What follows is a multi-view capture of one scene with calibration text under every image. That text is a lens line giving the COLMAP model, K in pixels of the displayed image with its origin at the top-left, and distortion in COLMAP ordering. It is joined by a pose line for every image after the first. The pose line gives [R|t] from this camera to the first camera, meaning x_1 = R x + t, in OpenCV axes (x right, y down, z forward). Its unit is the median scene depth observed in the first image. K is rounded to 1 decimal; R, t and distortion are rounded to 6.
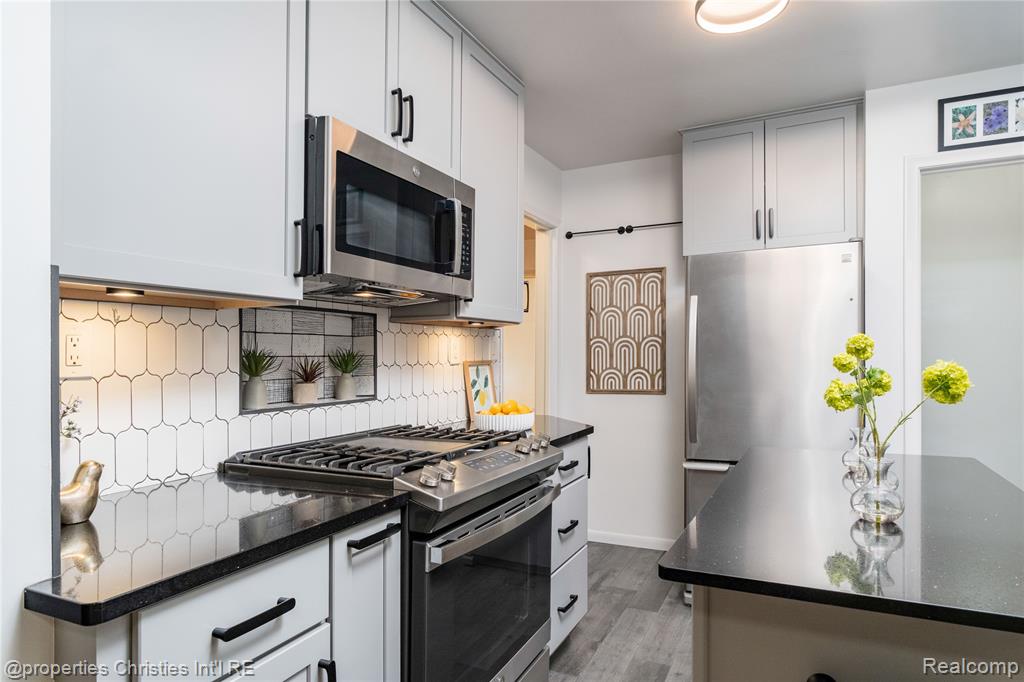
lens RADIAL K [[604.9, 0, 512.0], [0, 604.9, 341.0], [0, 0, 1]] dist [0.000133, 0.000087]
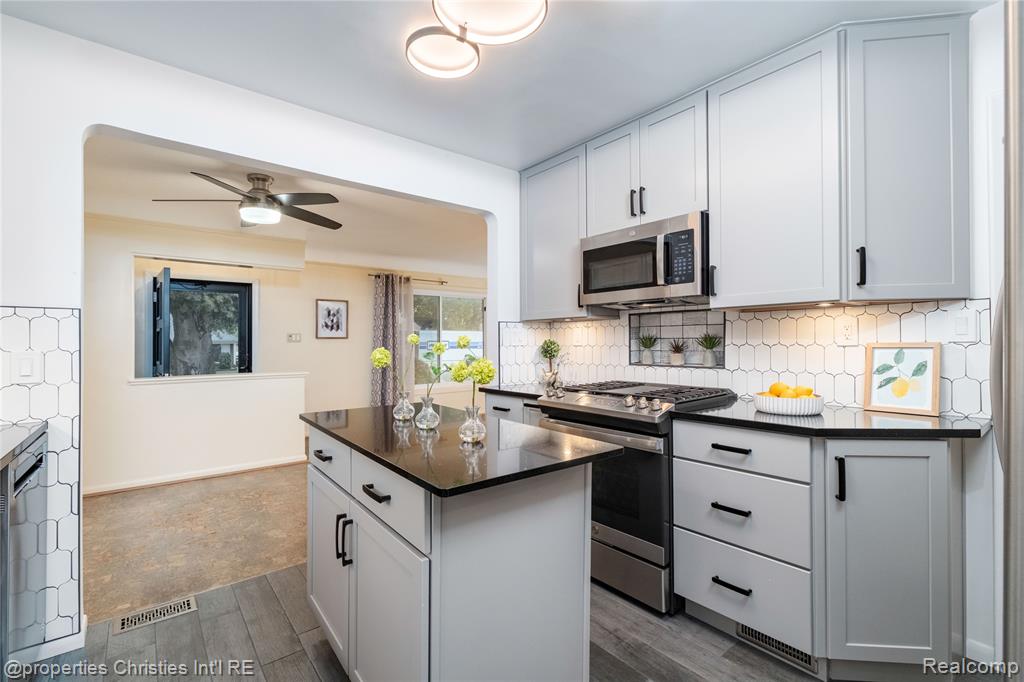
lens RADIAL K [[467.3, 0, 512.0], [0, 467.3, 341.0], [0, 0, 1]] dist [0.000205, -0.000022]
pose [[-0.428975, 0.001032, -0.903316, 1.124732], [0.019275, 0.999782, -0.008011, 0.035432], [0.903111, -0.020847, -0.428902, 1.150603]]
